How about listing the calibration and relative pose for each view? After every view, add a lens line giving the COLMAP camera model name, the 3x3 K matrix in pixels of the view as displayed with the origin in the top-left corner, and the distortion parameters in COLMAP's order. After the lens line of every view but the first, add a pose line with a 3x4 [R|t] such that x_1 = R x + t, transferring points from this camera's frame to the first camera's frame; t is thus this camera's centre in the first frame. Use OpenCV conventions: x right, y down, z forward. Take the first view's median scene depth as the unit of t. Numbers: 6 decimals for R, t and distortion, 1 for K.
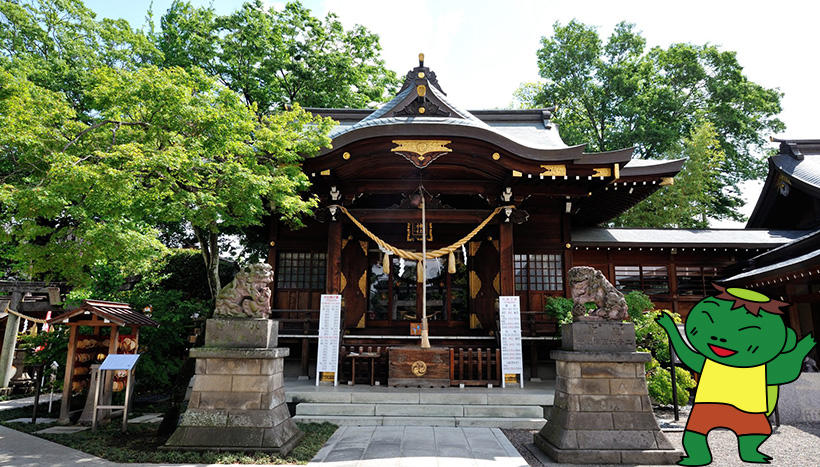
lens RADIAL K [[565.7, 0, 410.1], [0, 565.7, 219.7], [0, 0, 1]] dist [-0.004889, -0.000113]
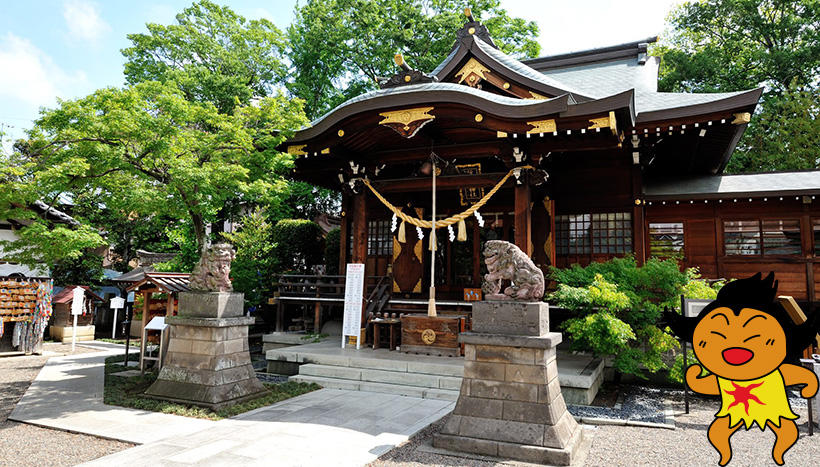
lens RADIAL K [[565.3, 0, 404.1], [0, 565.3, 210.8], [0, 0, 1]] dist [-0.003588, -0.002512]
pose [[0.912740, -0.044041, -0.406160, 0.404038], [0.072398, 0.995874, 0.054712, -0.018690], [0.402074, -0.079343, 0.912163, 0.083165]]
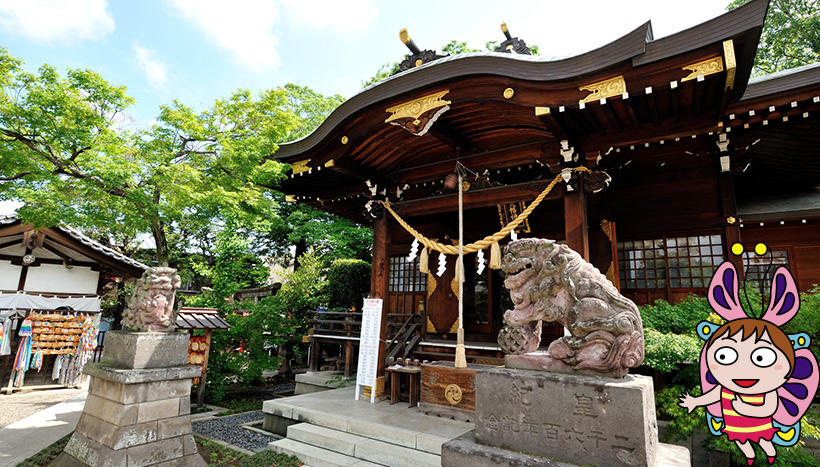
lens RADIAL K [[415.1, 0, 410.0], [0, 415.1, 233.5], [0, 0, 1]] dist [-0.006210, -0.000121]
pose [[0.834707, -0.092575, -0.542858, 0.301164], [0.086889, 0.995561, -0.036175, 0.061384], [0.543797, -0.016973, 0.839045, 0.506864]]
